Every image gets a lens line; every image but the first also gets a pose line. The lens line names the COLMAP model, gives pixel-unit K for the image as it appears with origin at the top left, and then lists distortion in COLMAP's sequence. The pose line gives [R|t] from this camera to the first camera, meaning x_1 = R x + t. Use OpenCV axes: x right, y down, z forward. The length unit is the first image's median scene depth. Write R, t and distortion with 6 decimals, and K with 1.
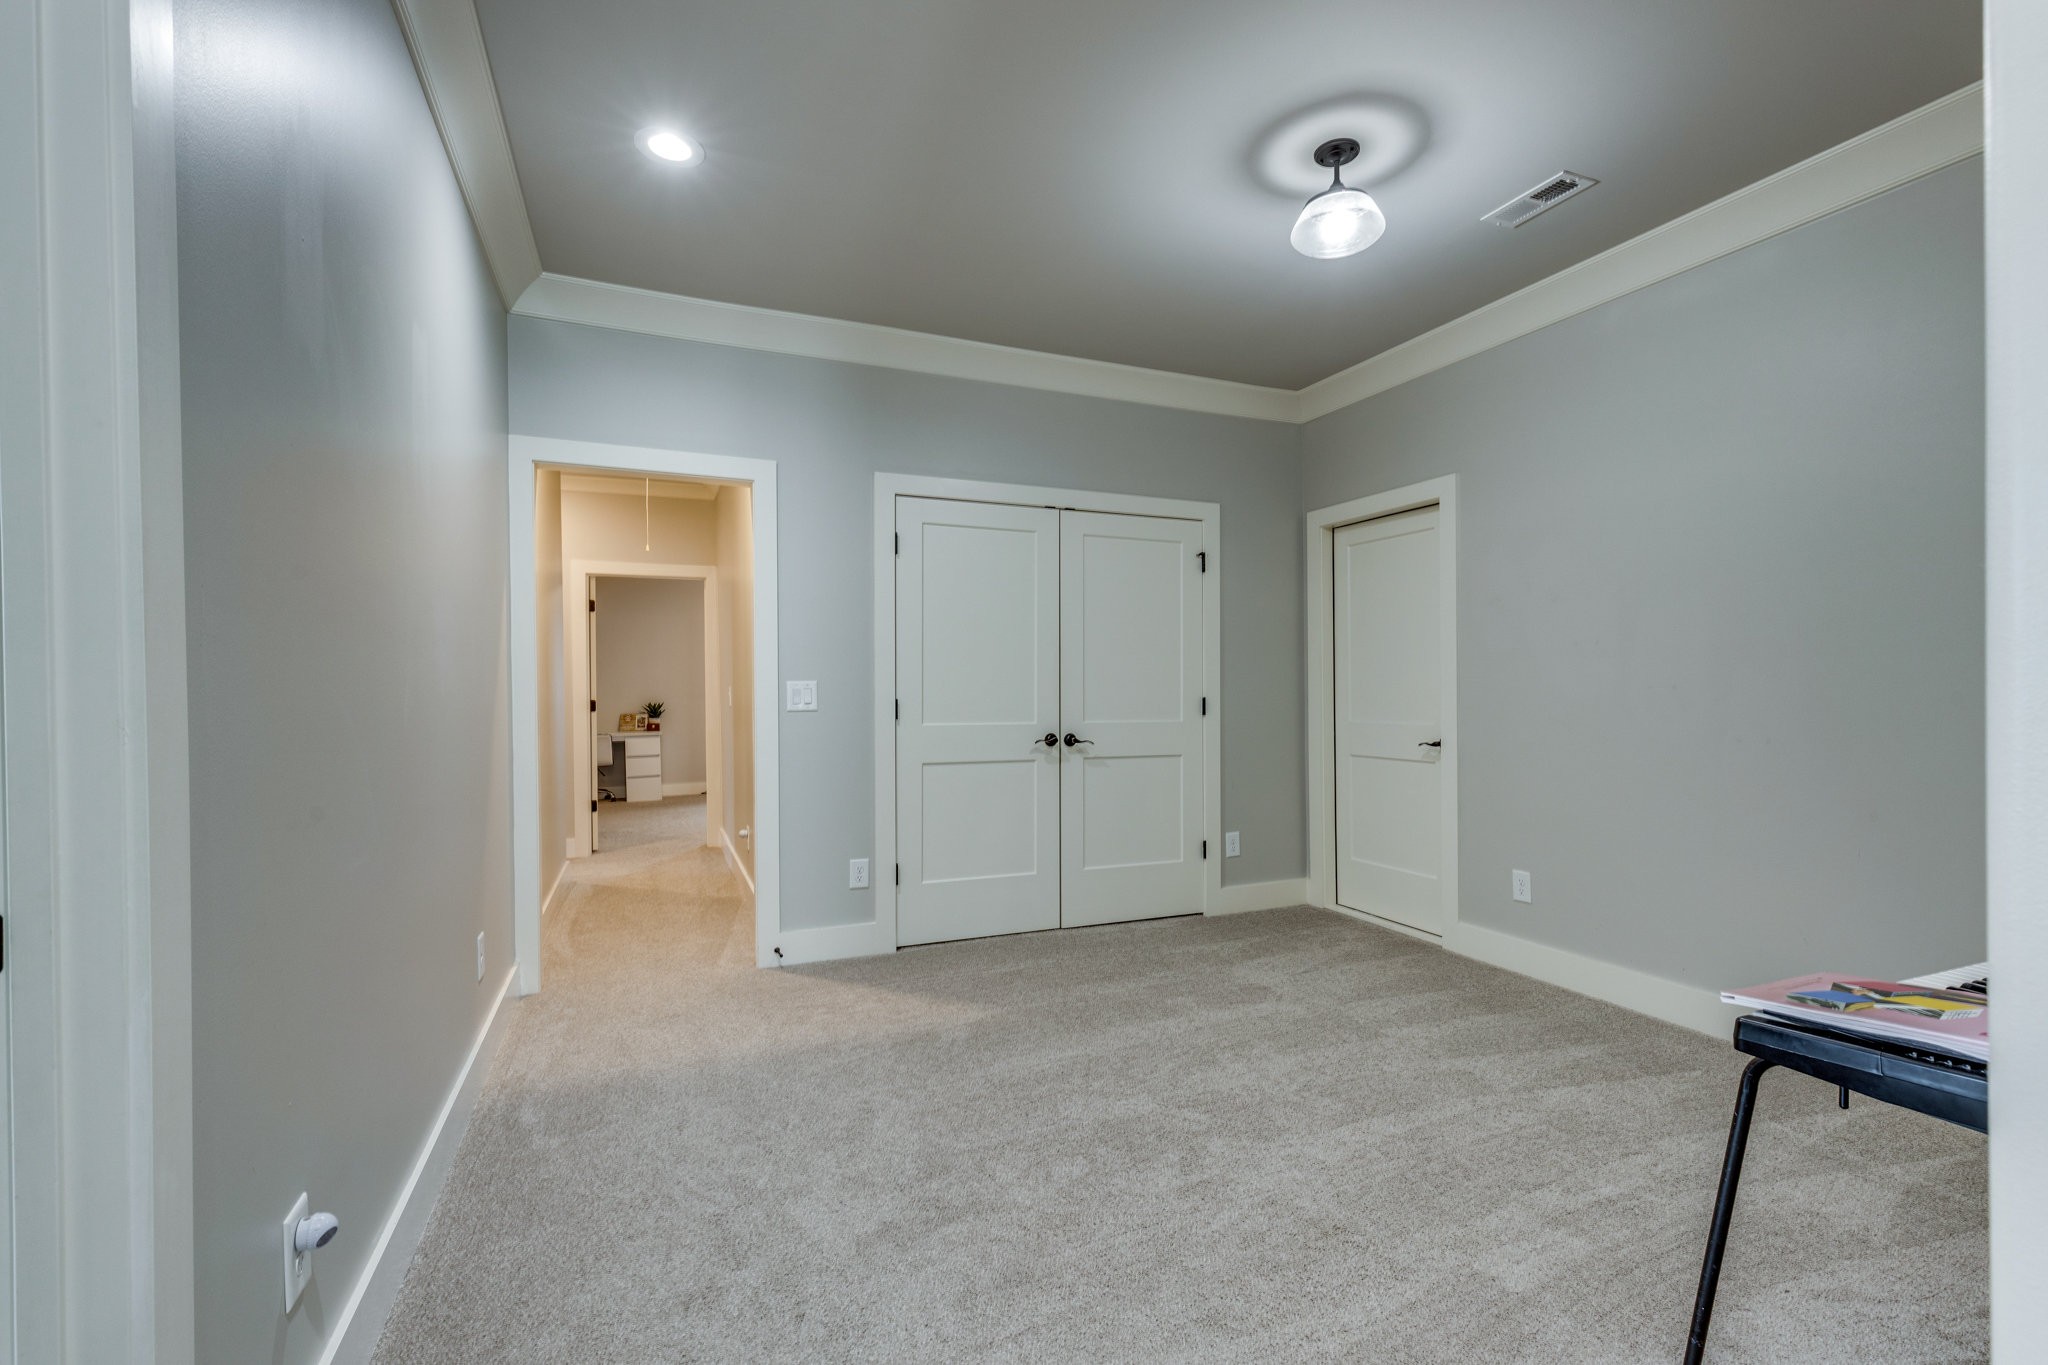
lens RADIAL K [[933.5, 0, 1041.5], [0, 933.5, 688.8], [0, 0, 1]] dist [0.021361, -0.003565]
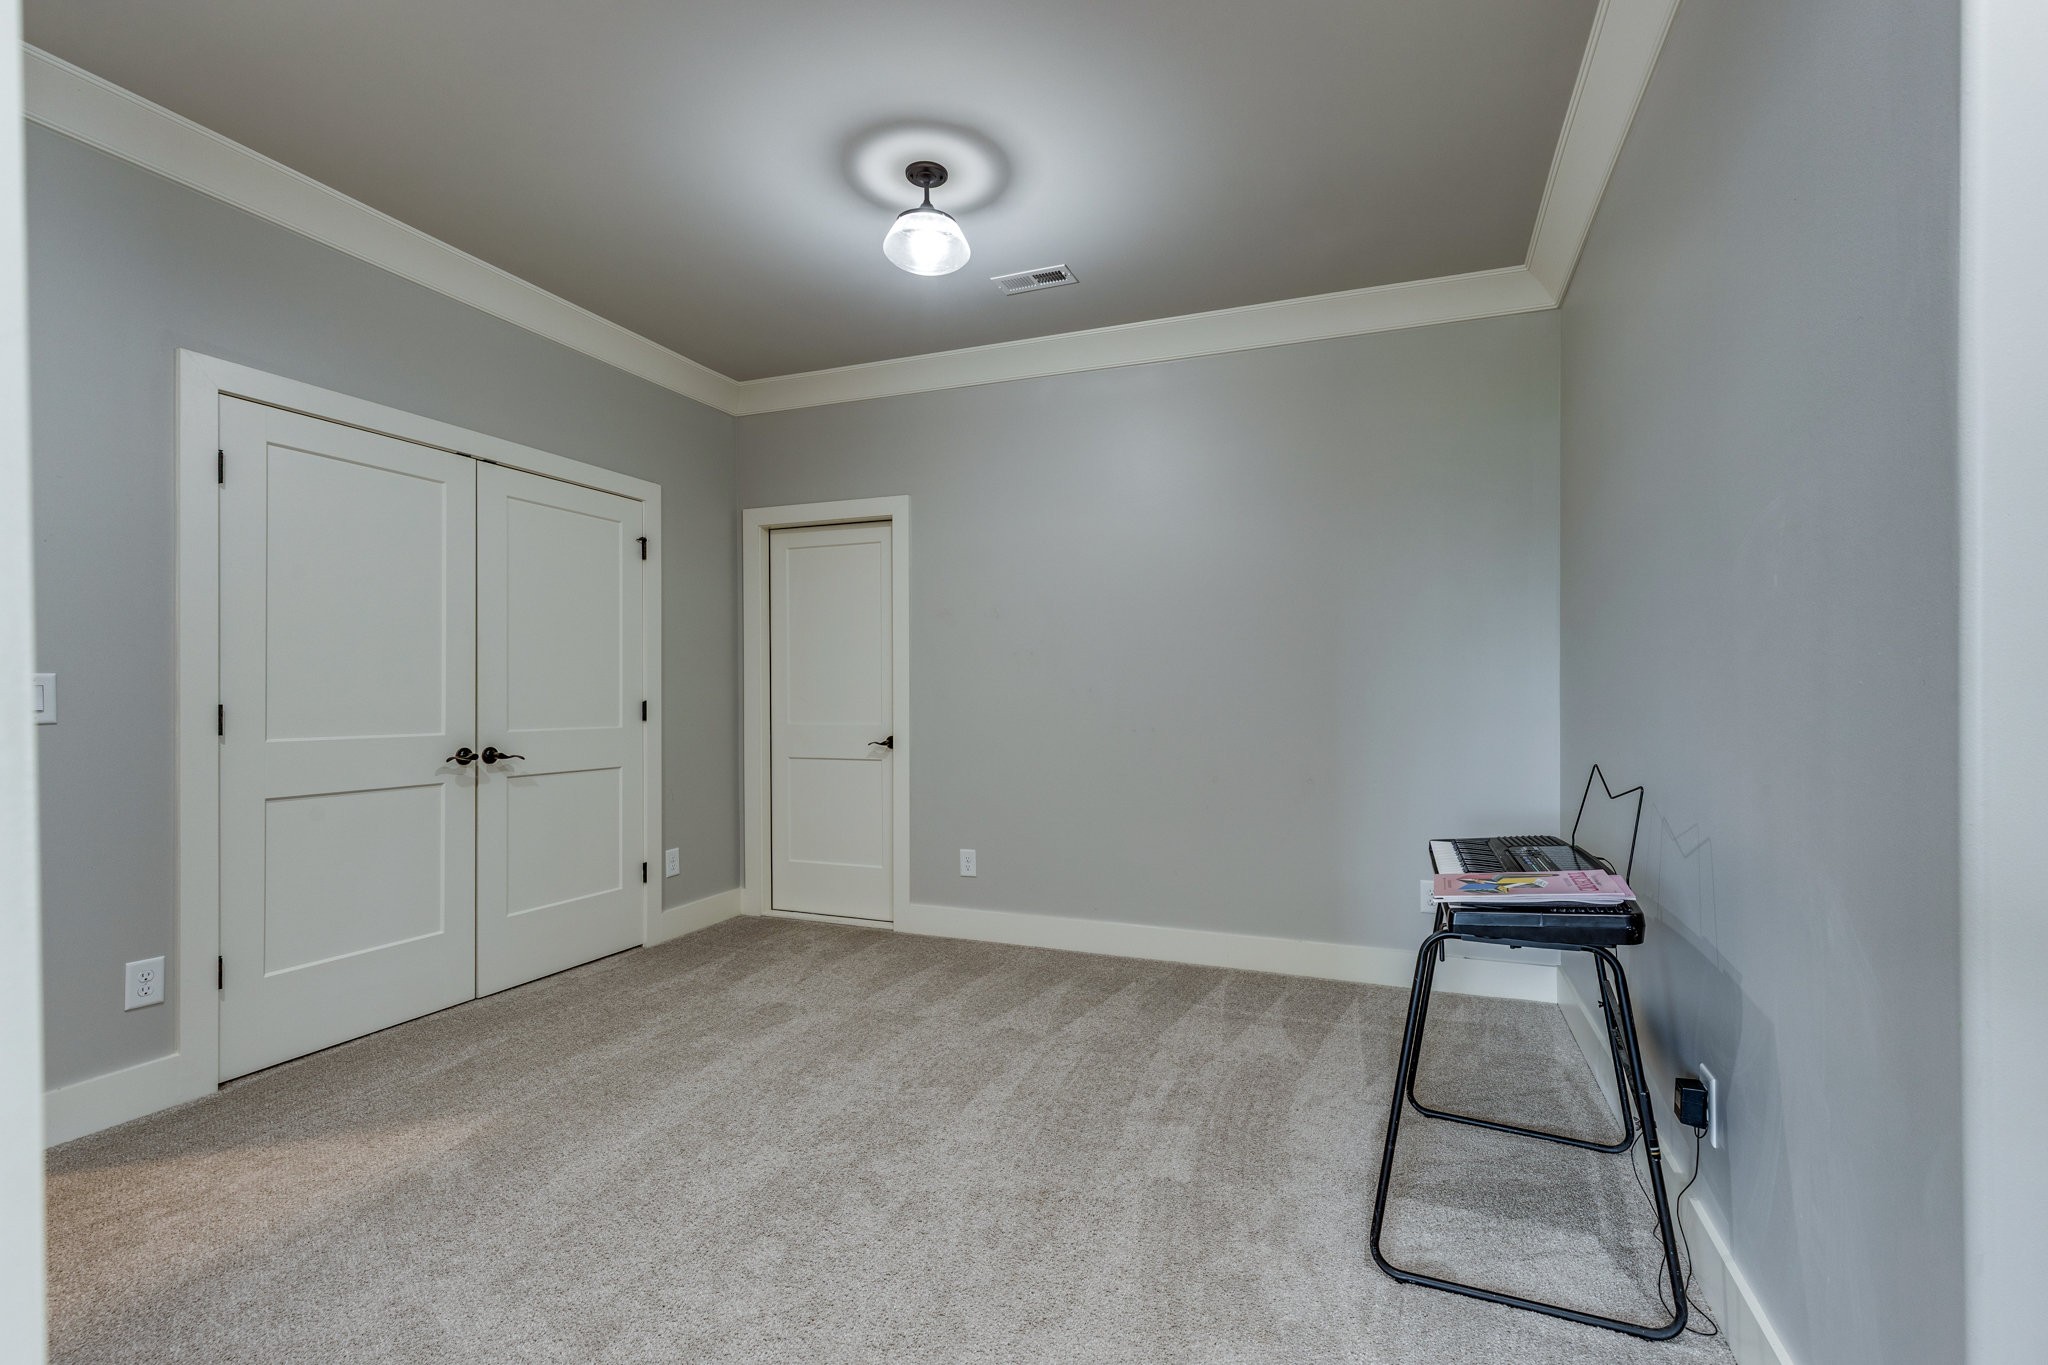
lens RADIAL K [[933.5, 0, 1030.2], [0, 933.5, 687.2], [0, 0, 1]] dist [0.021361, -0.003565]
pose [[0.701167, 0.007630, 0.712956, -0.240492], [-0.001776, 0.999958, -0.008955, 0.004688], [-0.712995, 0.005013, 0.701152, 0.136255]]
